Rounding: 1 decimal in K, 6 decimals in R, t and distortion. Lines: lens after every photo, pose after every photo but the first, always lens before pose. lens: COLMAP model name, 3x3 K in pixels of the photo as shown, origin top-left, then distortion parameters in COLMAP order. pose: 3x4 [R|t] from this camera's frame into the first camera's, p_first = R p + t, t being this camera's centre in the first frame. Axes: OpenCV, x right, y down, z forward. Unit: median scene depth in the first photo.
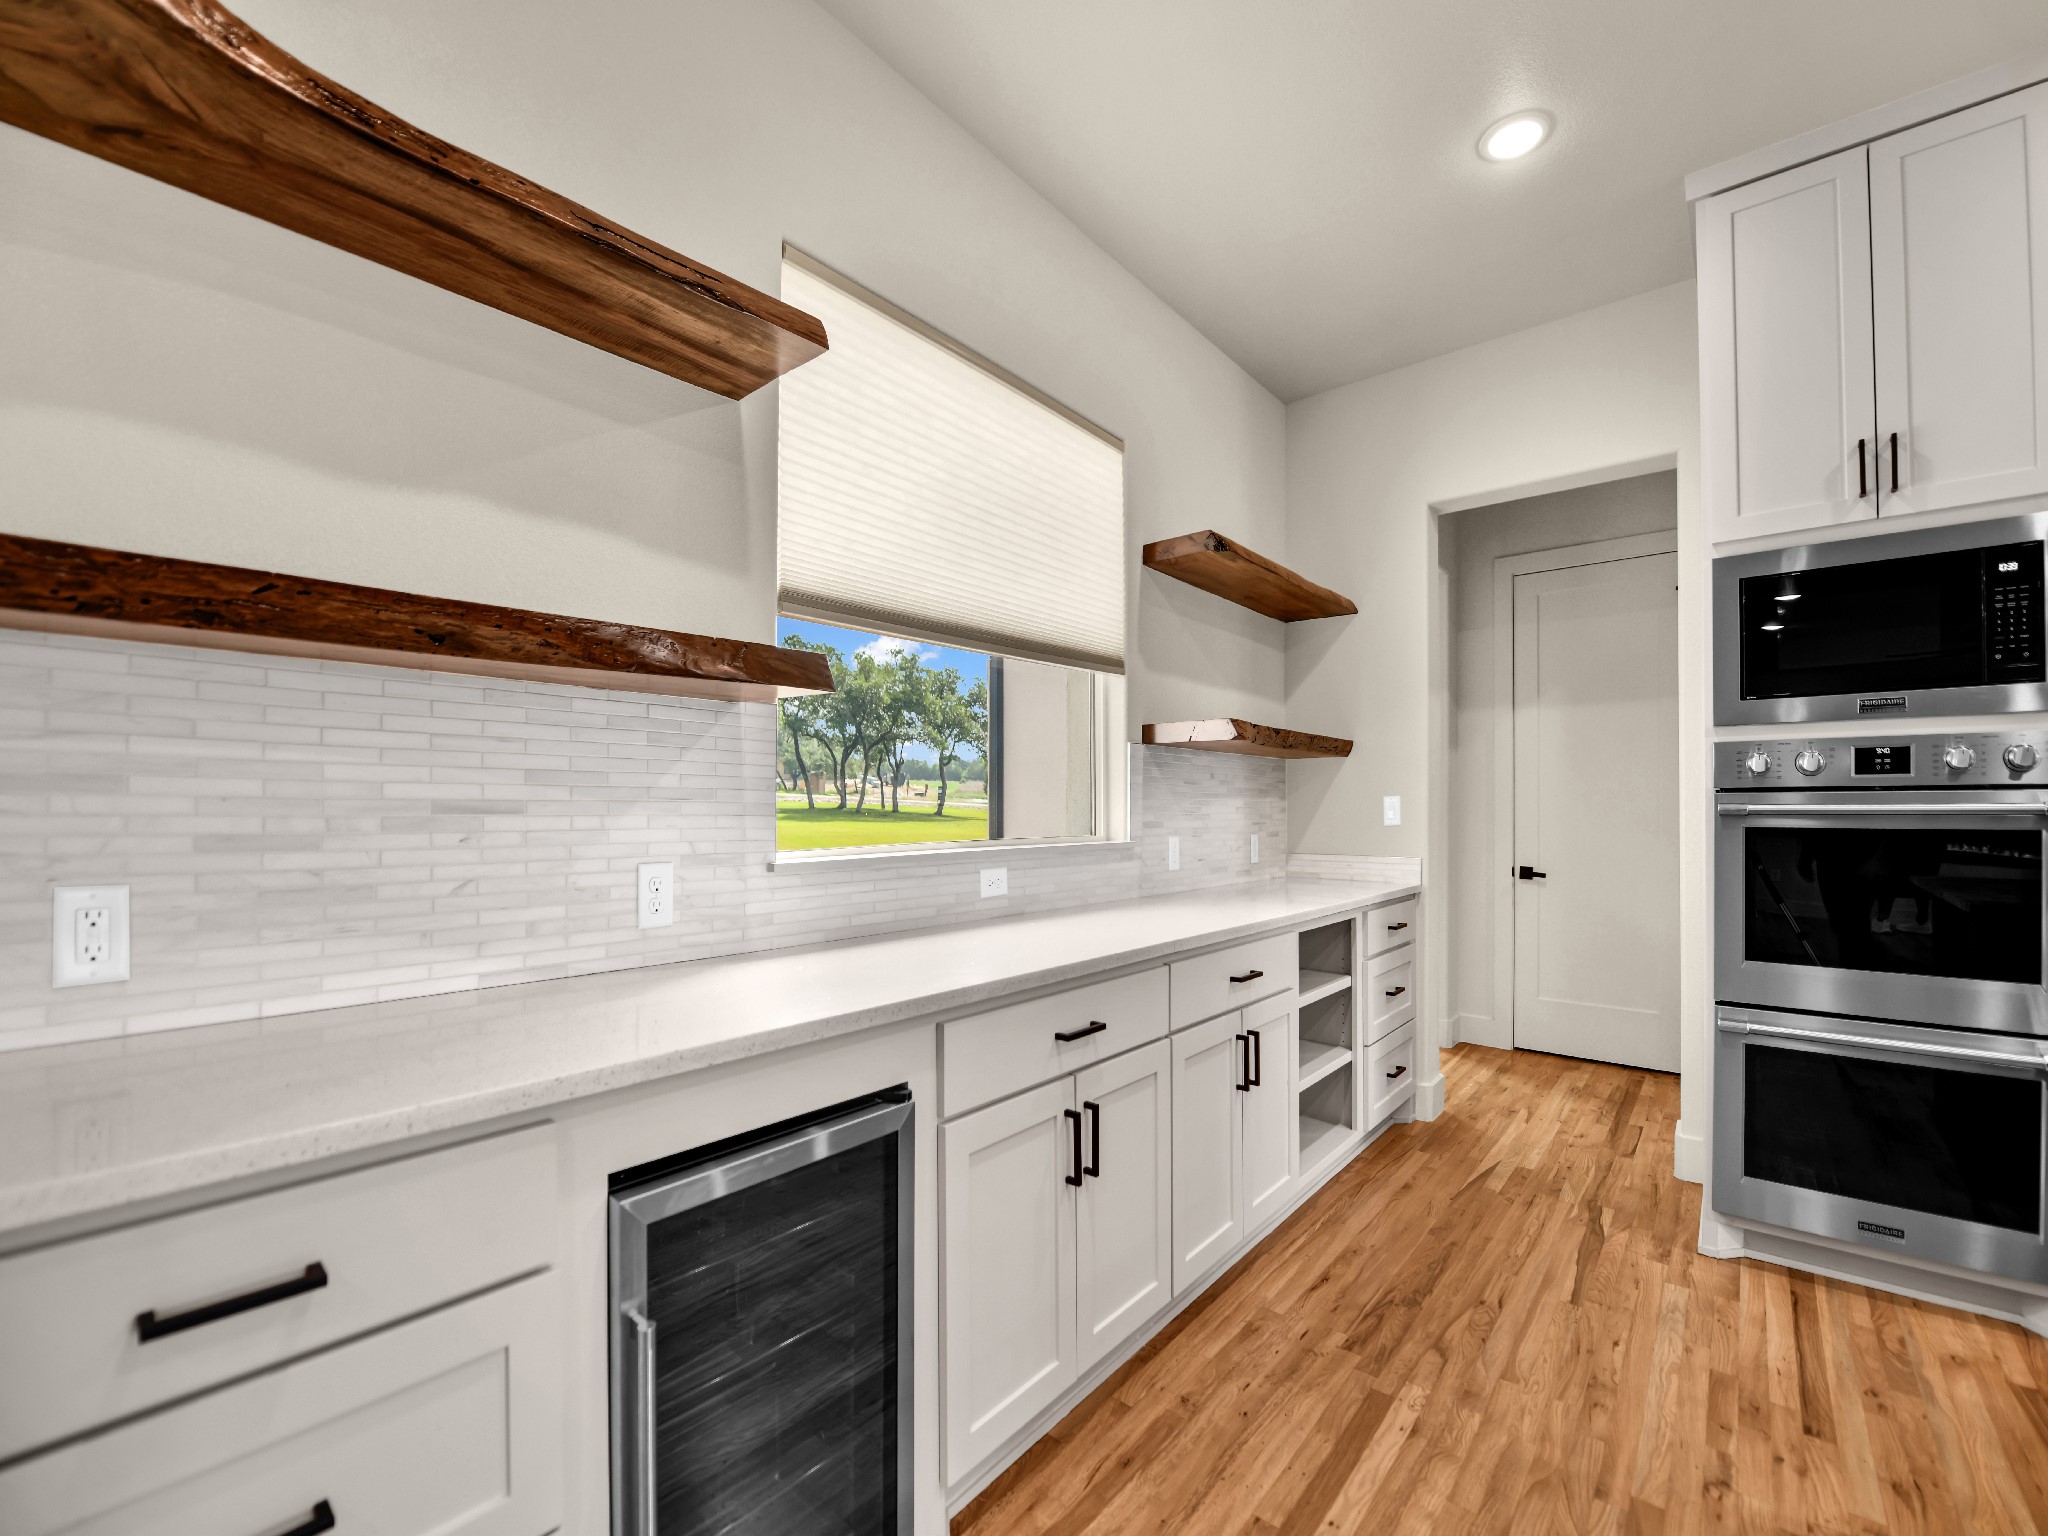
lens RADIAL K [[828.3, 0, 1025.2], [0, 828.3, 787.5], [0, 0, 1]] dist [-0.017283, -0.000643]
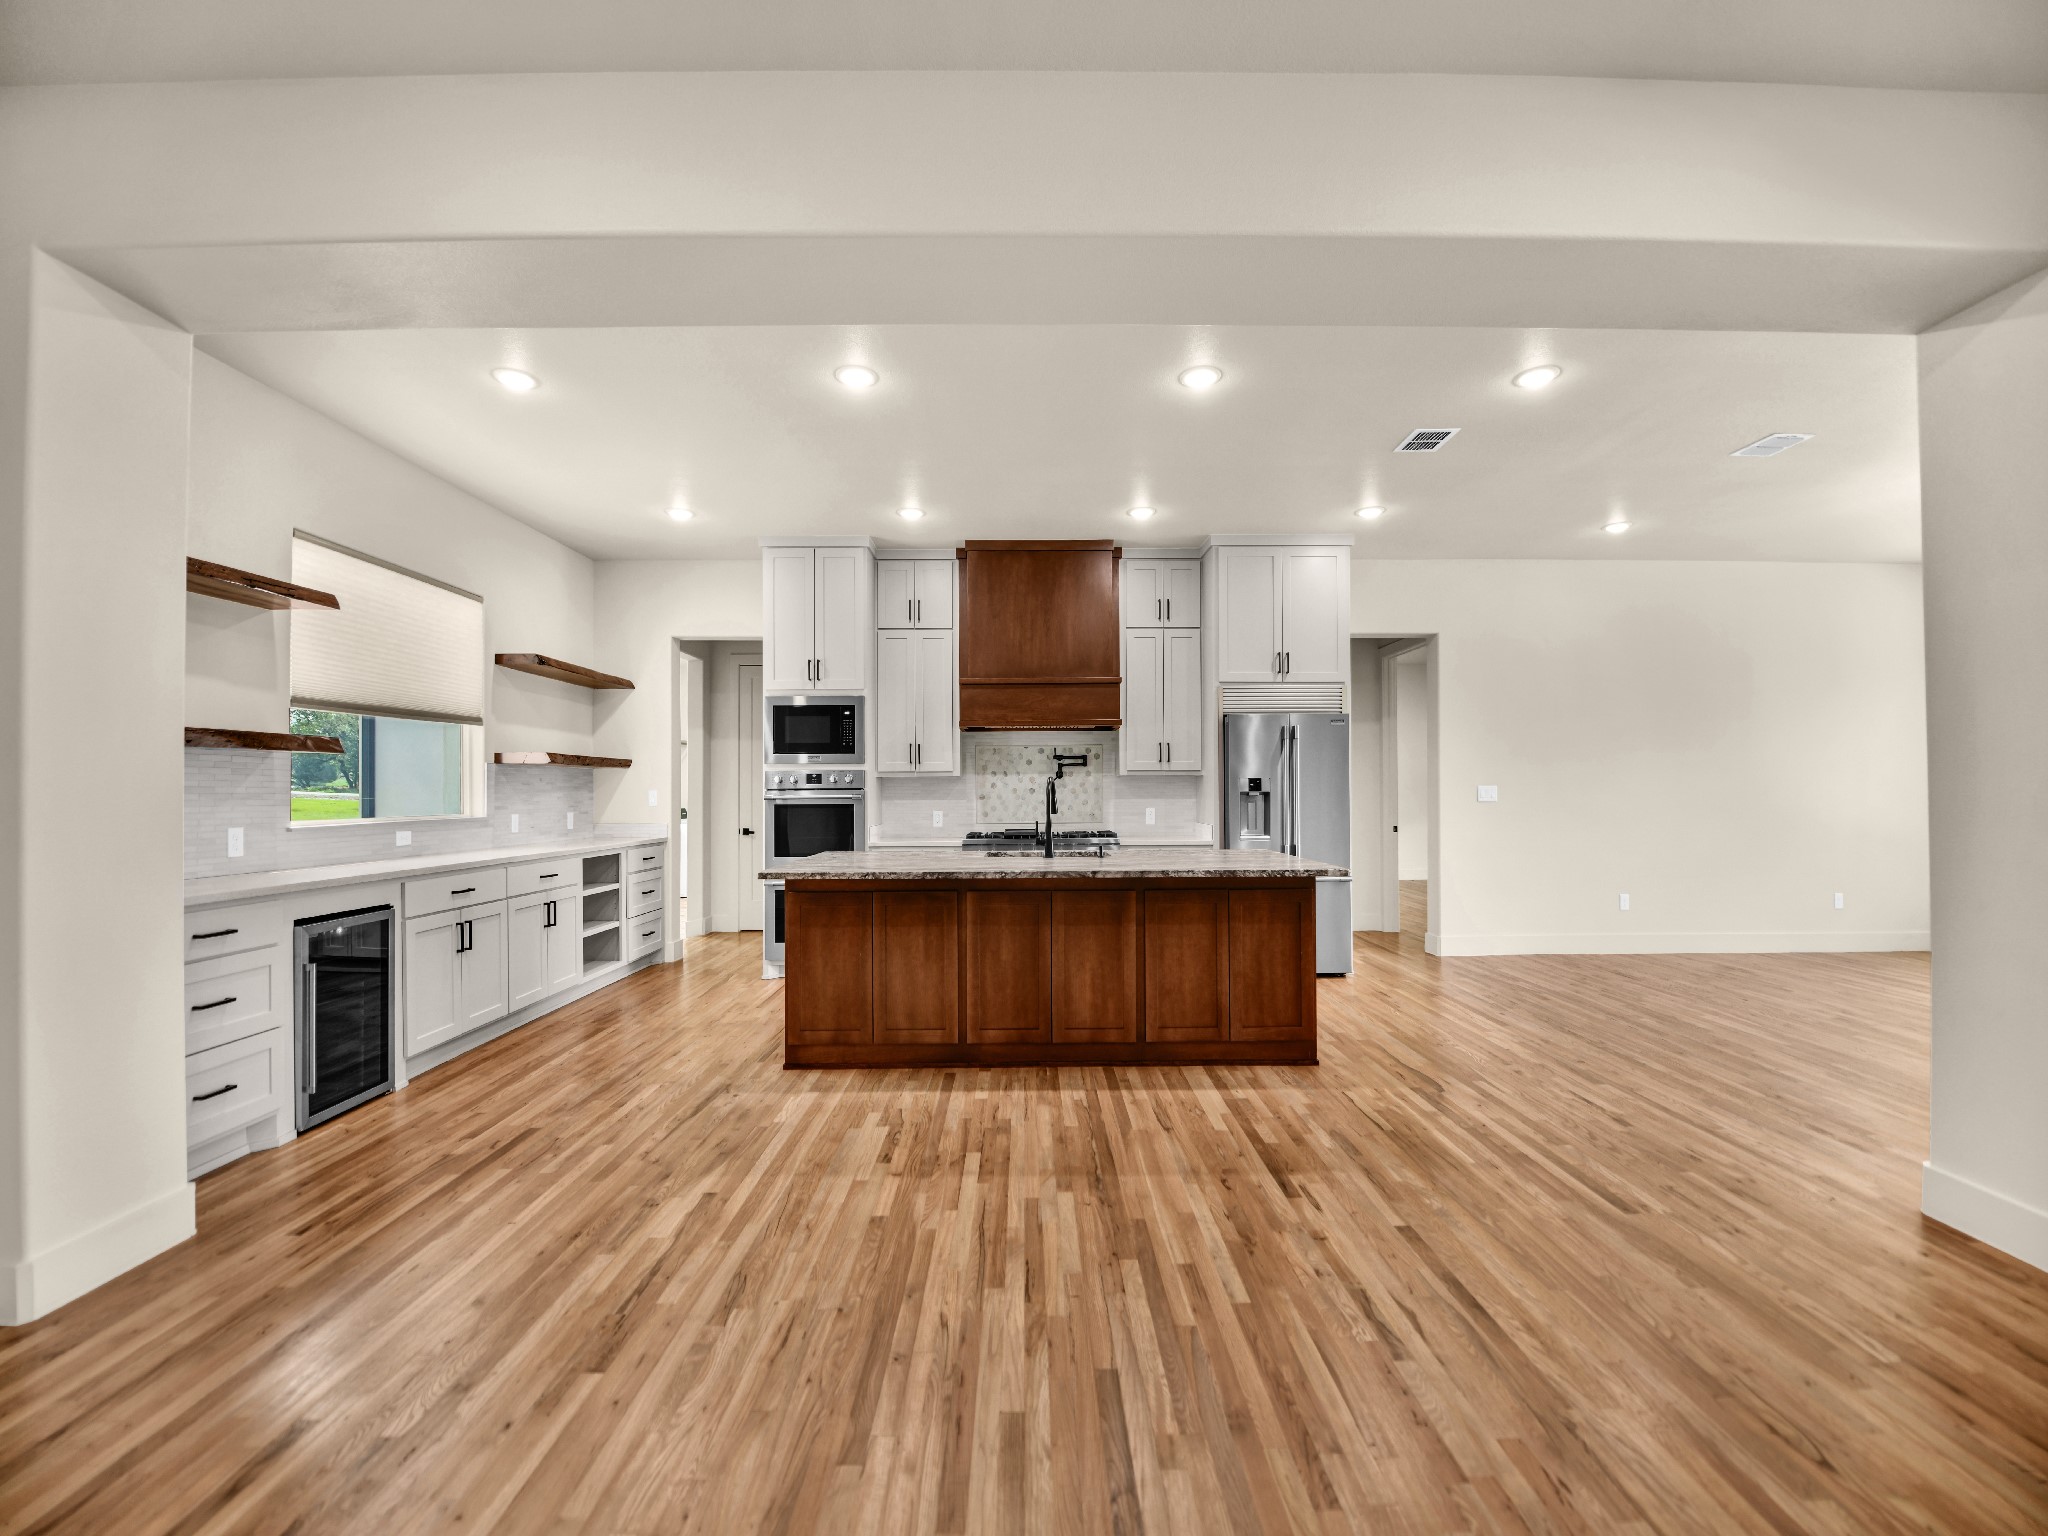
lens RADIAL K [[828.3, 0, 1035.4], [0, 828.3, 783.8], [0, 0, 1]] dist [-0.017283, -0.000643]
pose [[0.752995, 0.000622, 0.658026, -0.163435], [-0.010224, 0.999890, 0.010754, -0.042722], [-0.657947, -0.014826, 0.752919, -1.233454]]
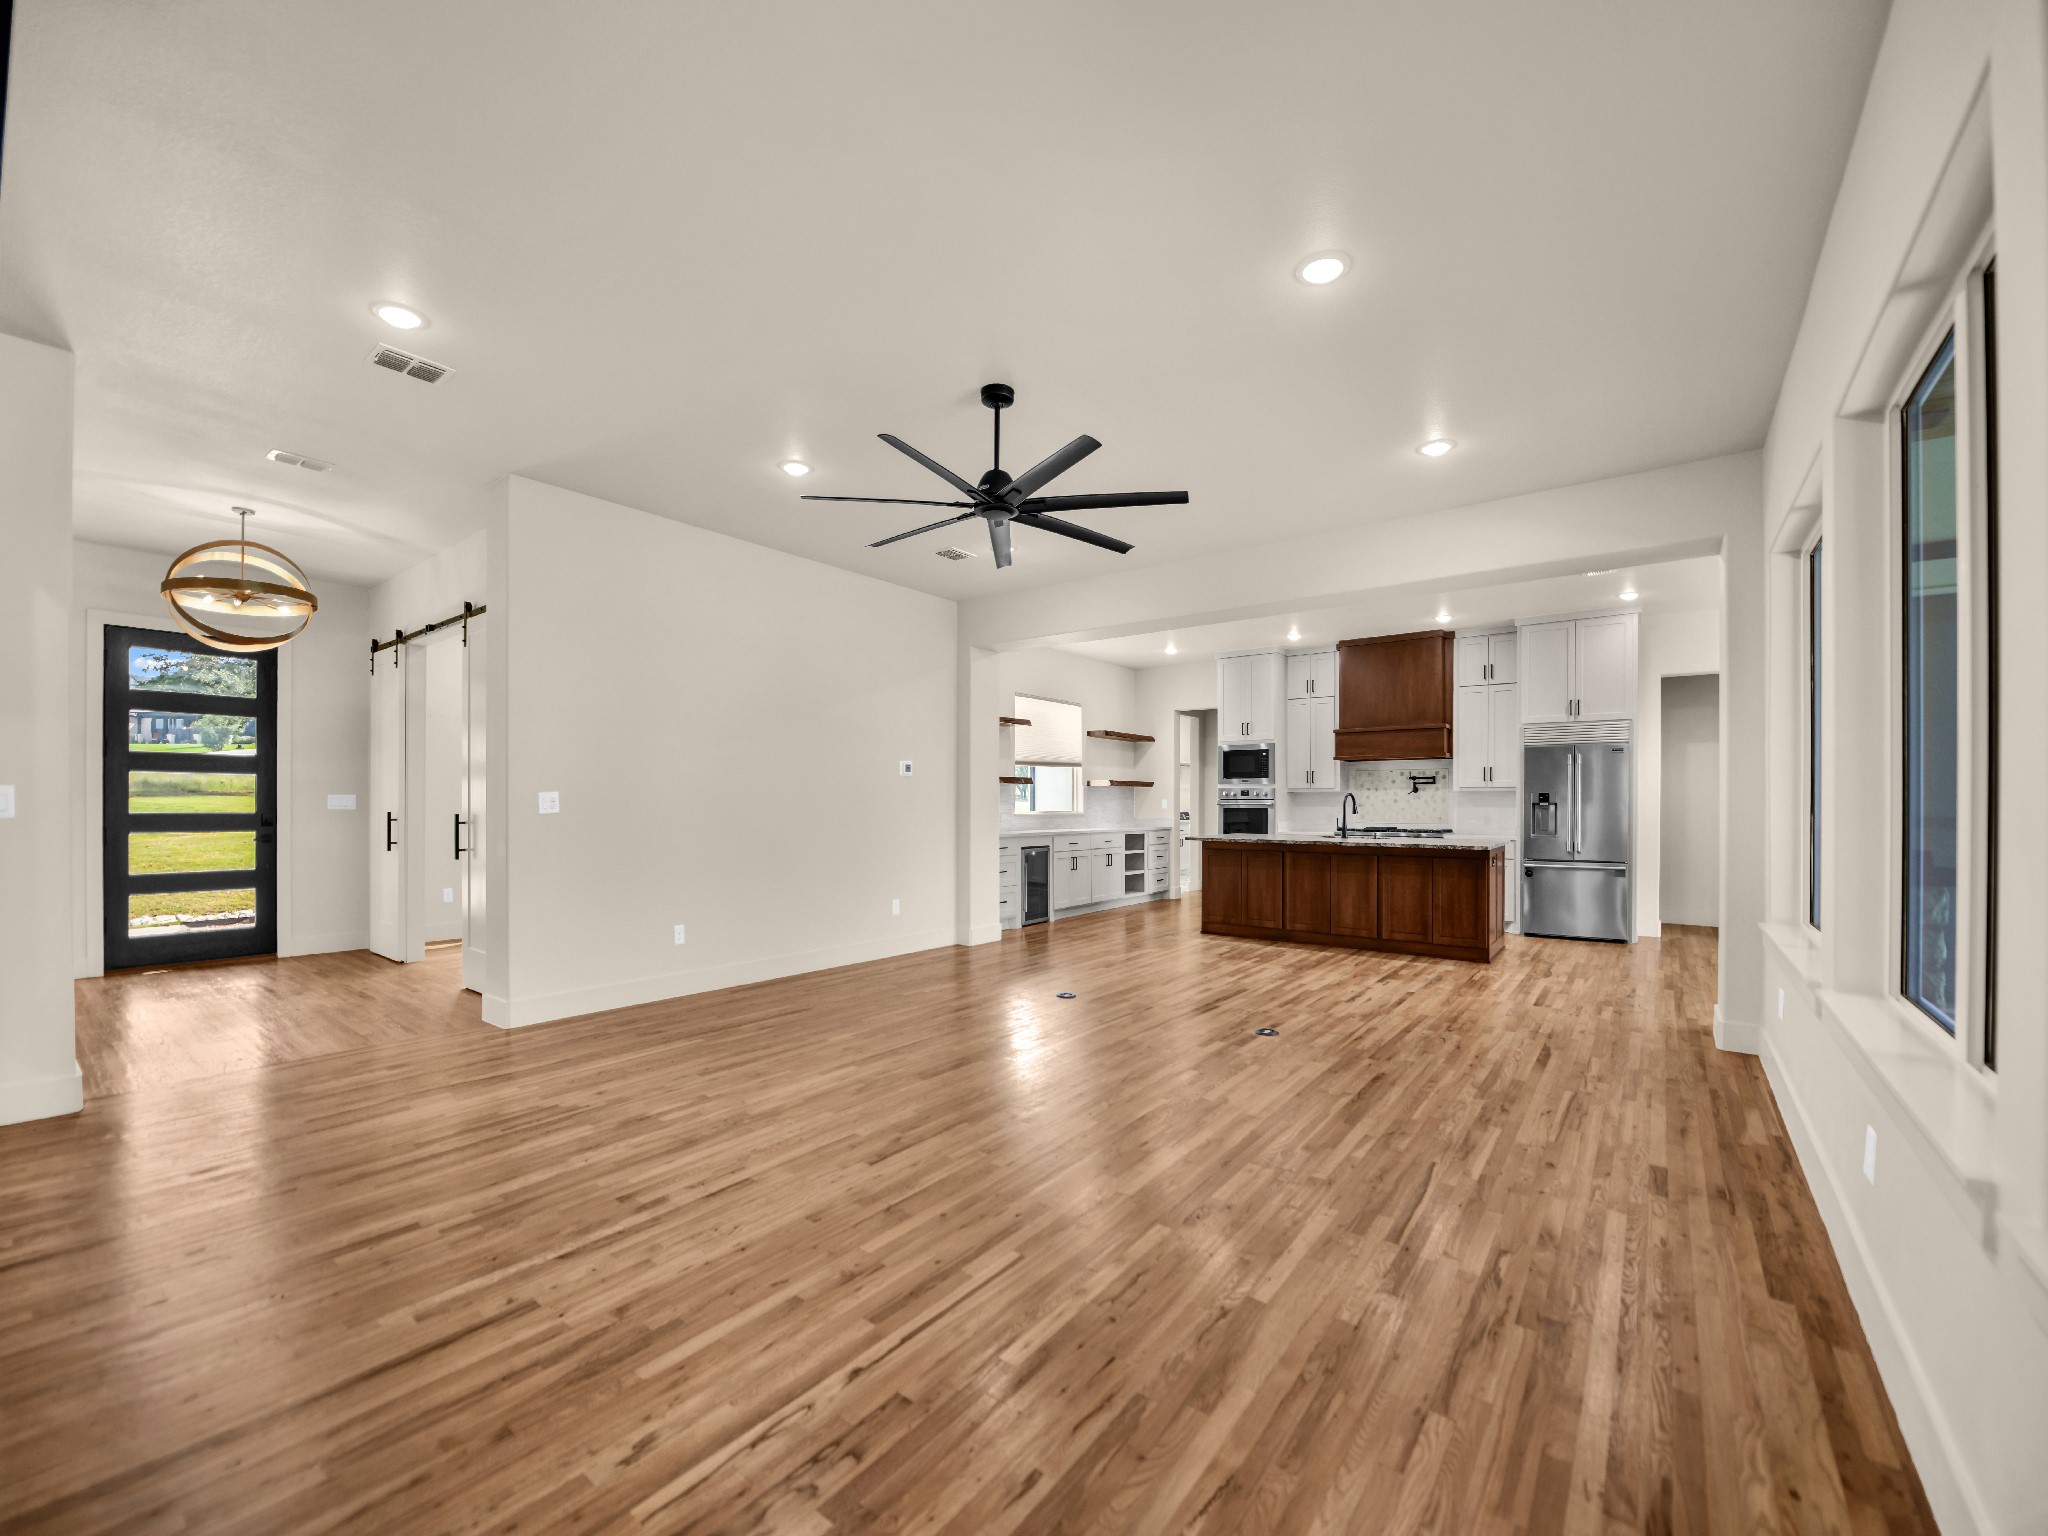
lens RADIAL K [[828.3, 0, 1017.6], [0, 828.3, 800.1], [0, 0, 1]] dist [-0.017283, -0.000643]
pose [[0.999092, 0.000904, 0.042605, -0.344108], [-0.001849, 0.999753, 0.022142, -0.075428], [-0.042574, -0.022201, 0.998847, -2.854662]]
